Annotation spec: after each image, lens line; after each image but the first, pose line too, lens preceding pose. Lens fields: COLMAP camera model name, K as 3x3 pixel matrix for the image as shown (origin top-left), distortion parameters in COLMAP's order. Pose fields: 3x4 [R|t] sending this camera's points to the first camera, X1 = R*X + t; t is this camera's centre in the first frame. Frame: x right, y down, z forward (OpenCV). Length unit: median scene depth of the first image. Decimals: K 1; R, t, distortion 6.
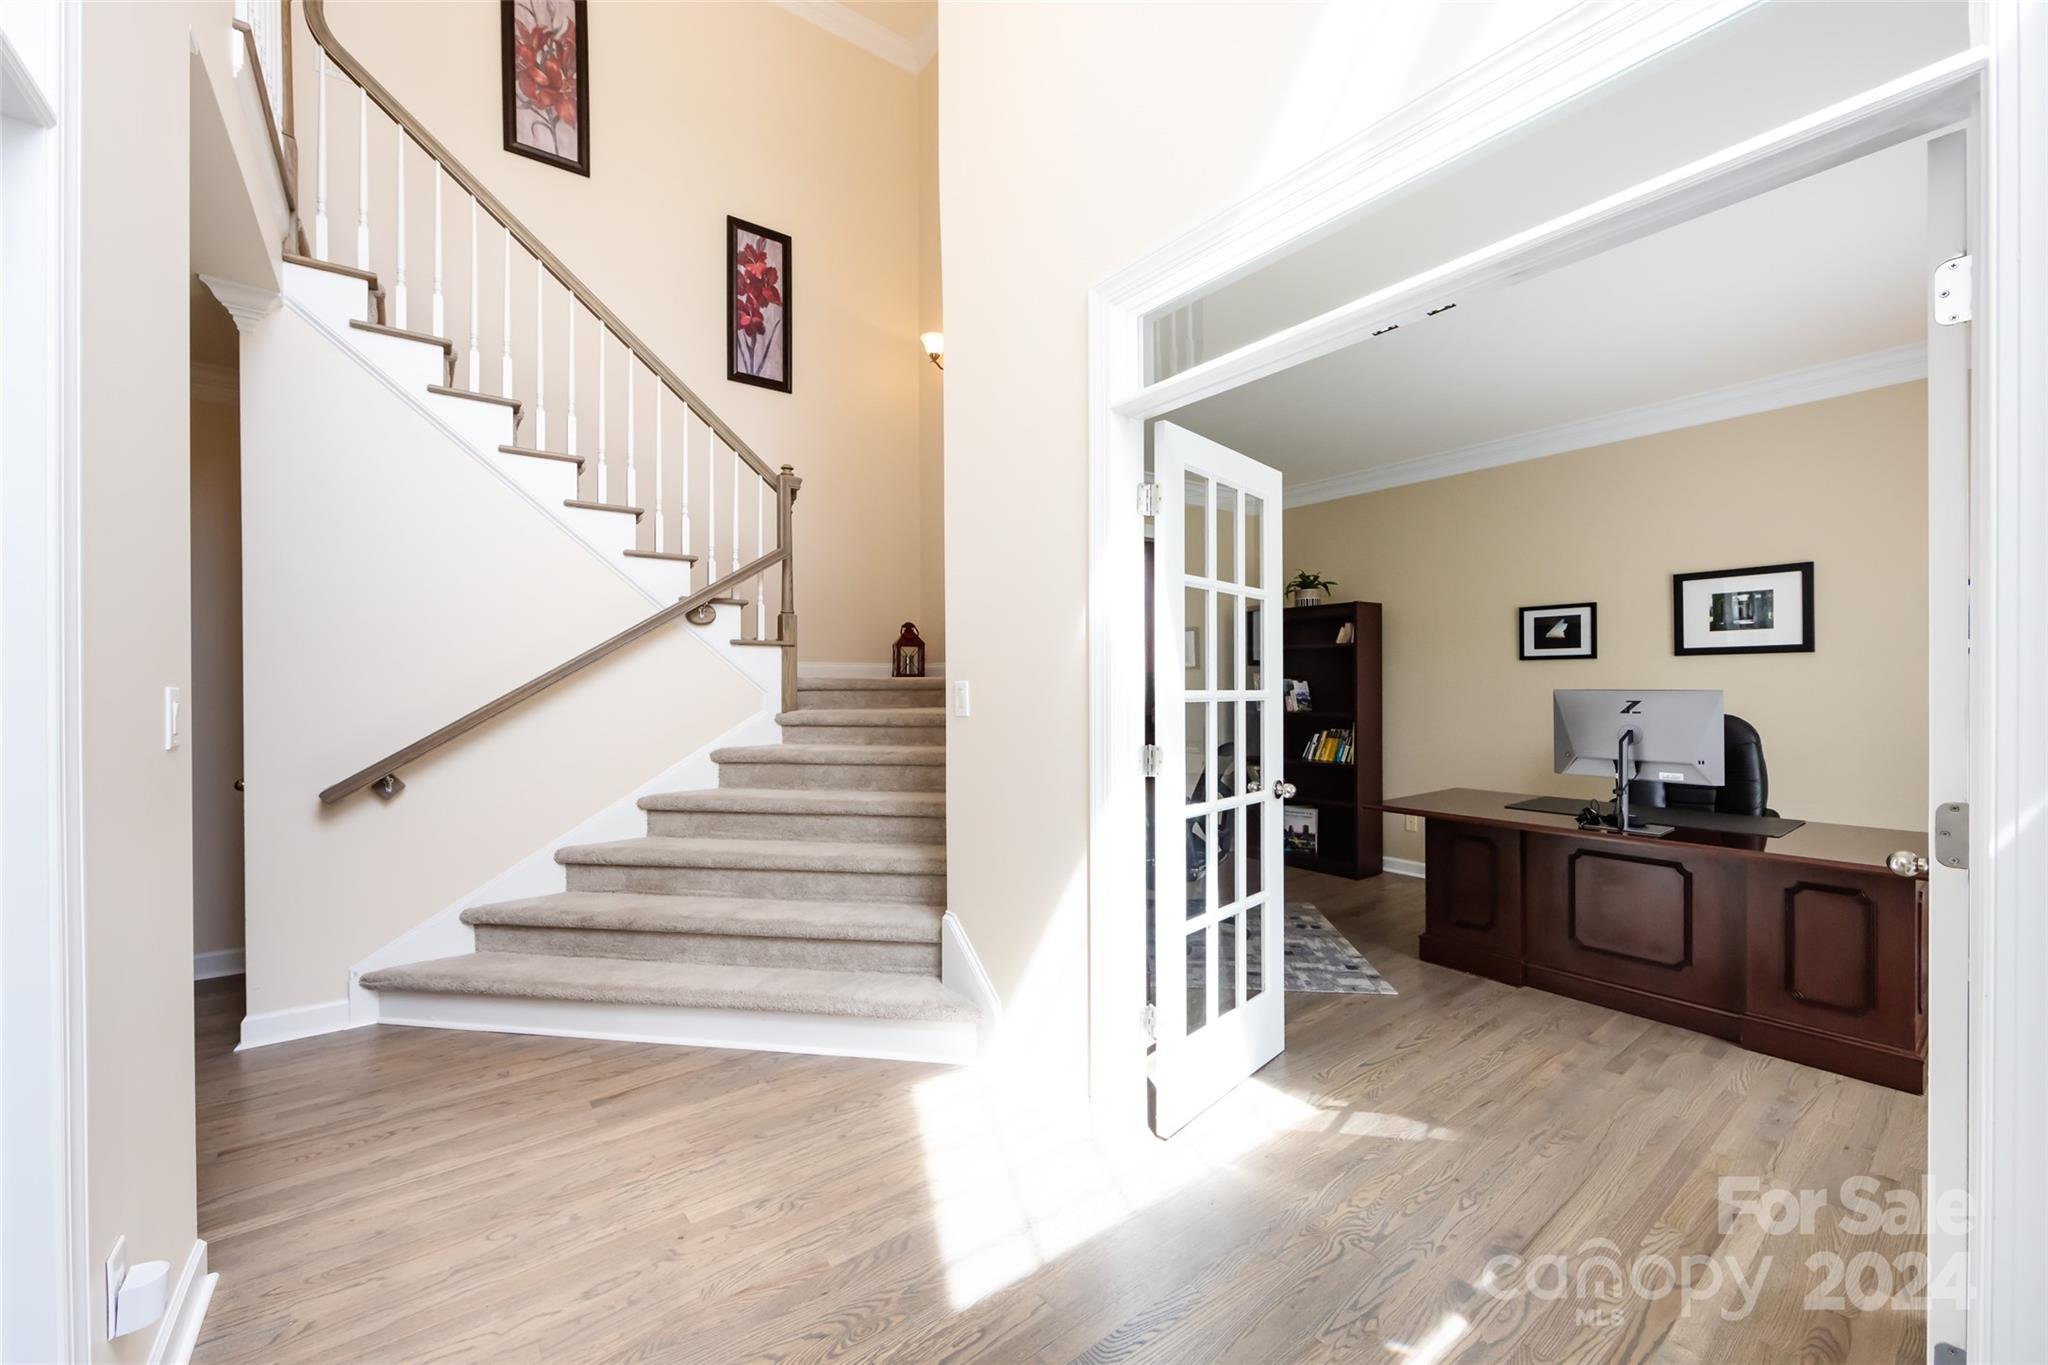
lens RADIAL K [[809.1, 0, 1017.4], [0, 809.1, 687.2], [0, 0, 1]] dist [0.000702, -0.000095]
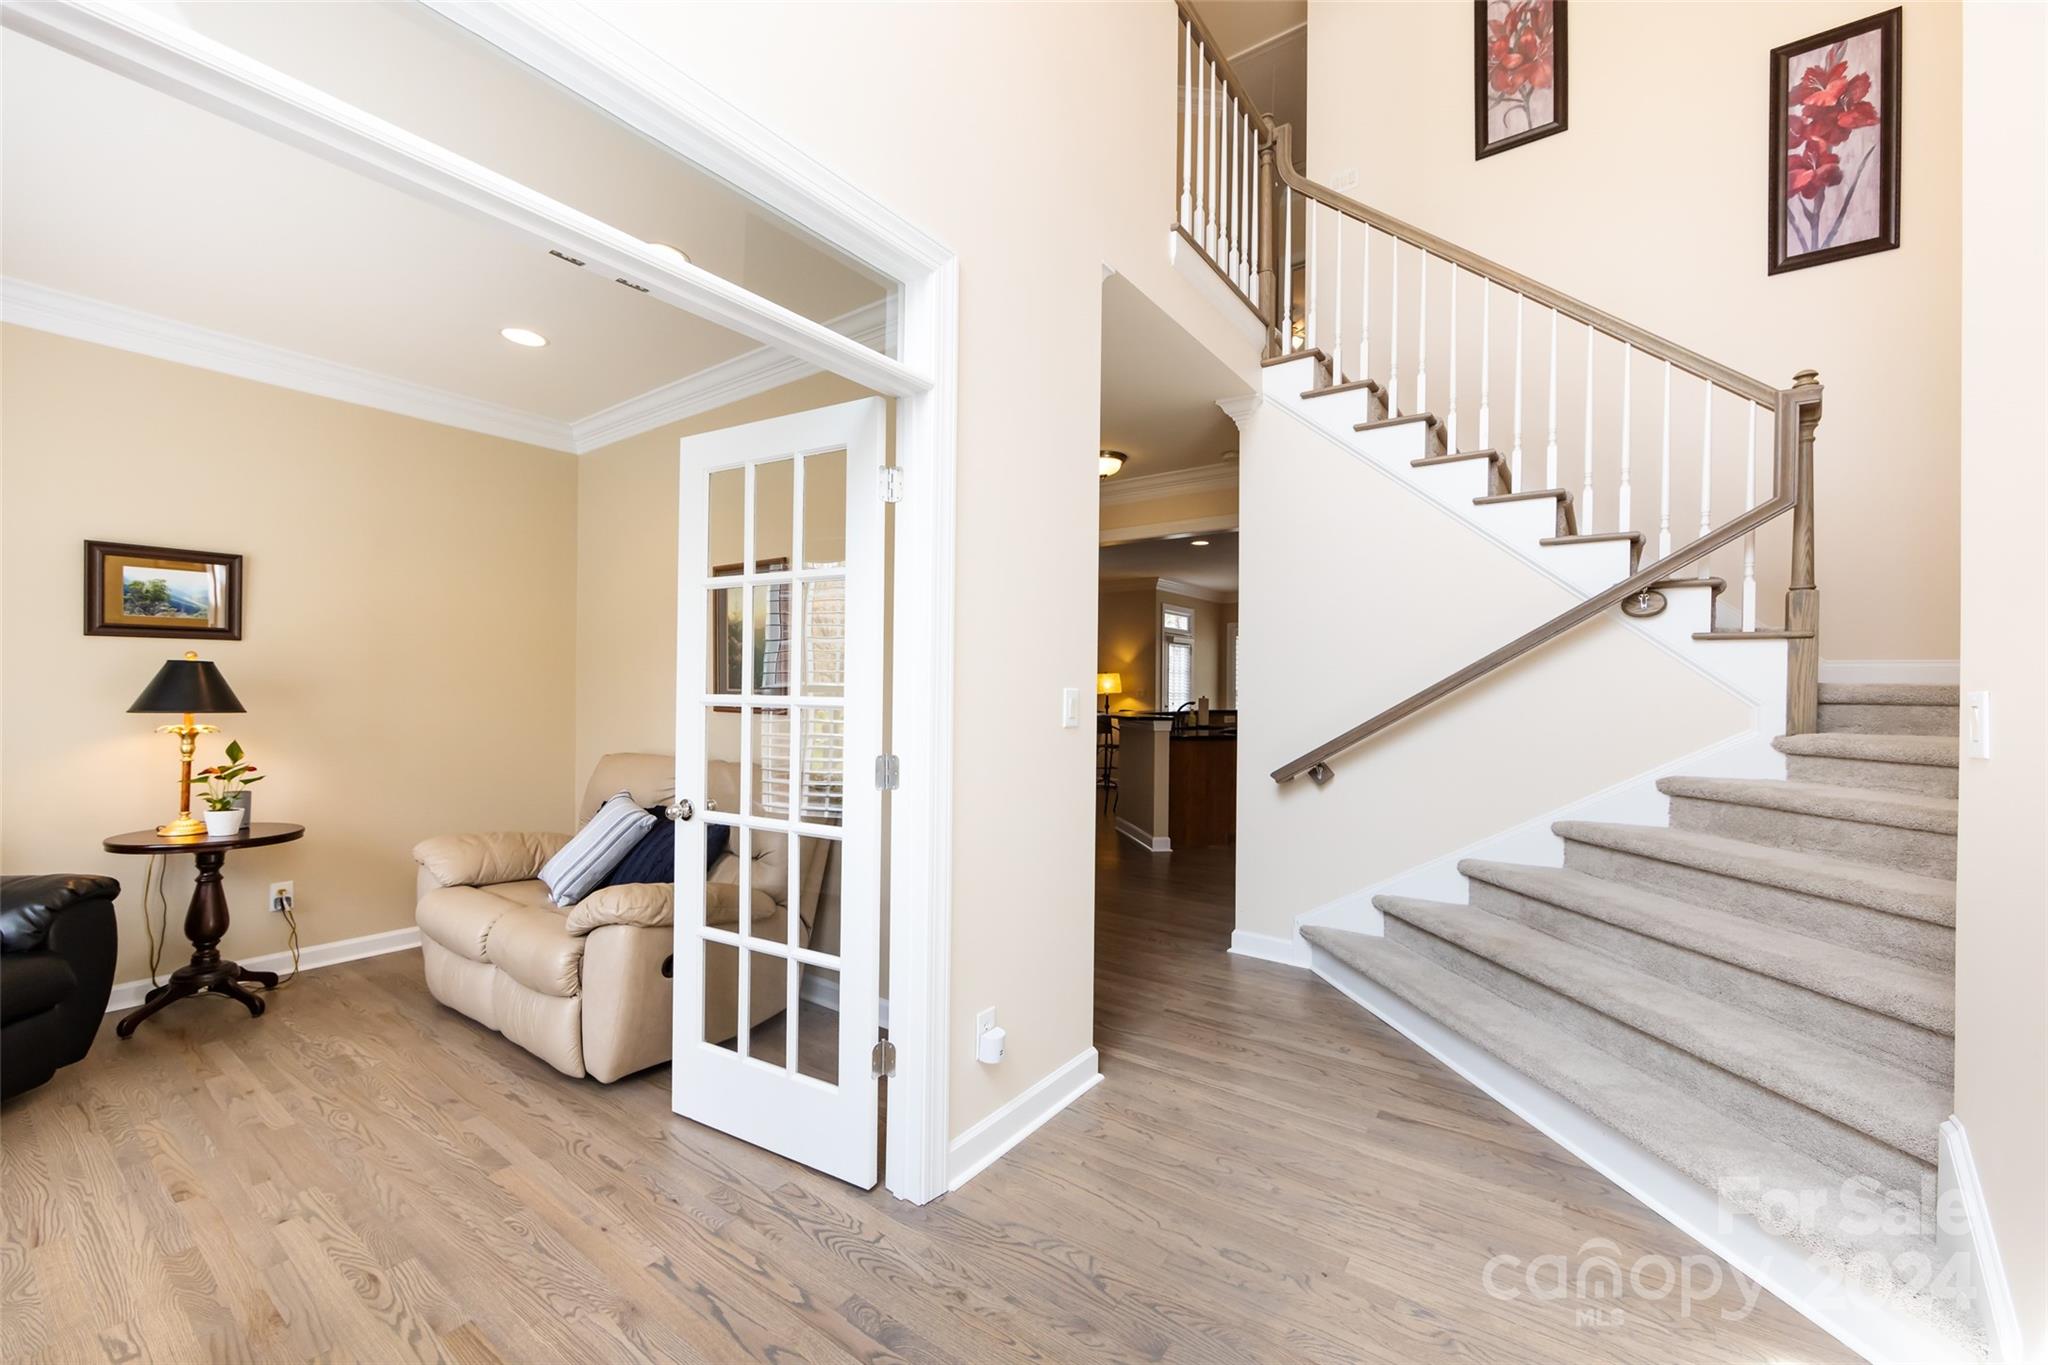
lens RADIAL K [[809.1, 0, 1017.4], [0, 809.1, 687.2], [0, 0, 1]] dist [0.000702, -0.000095]
pose [[0.288948, 0.007313, -0.957317, 0.205137], [-0.015234, 0.999879, 0.003040, -0.001386], [0.957224, 0.013705, 0.289025, 0.202130]]
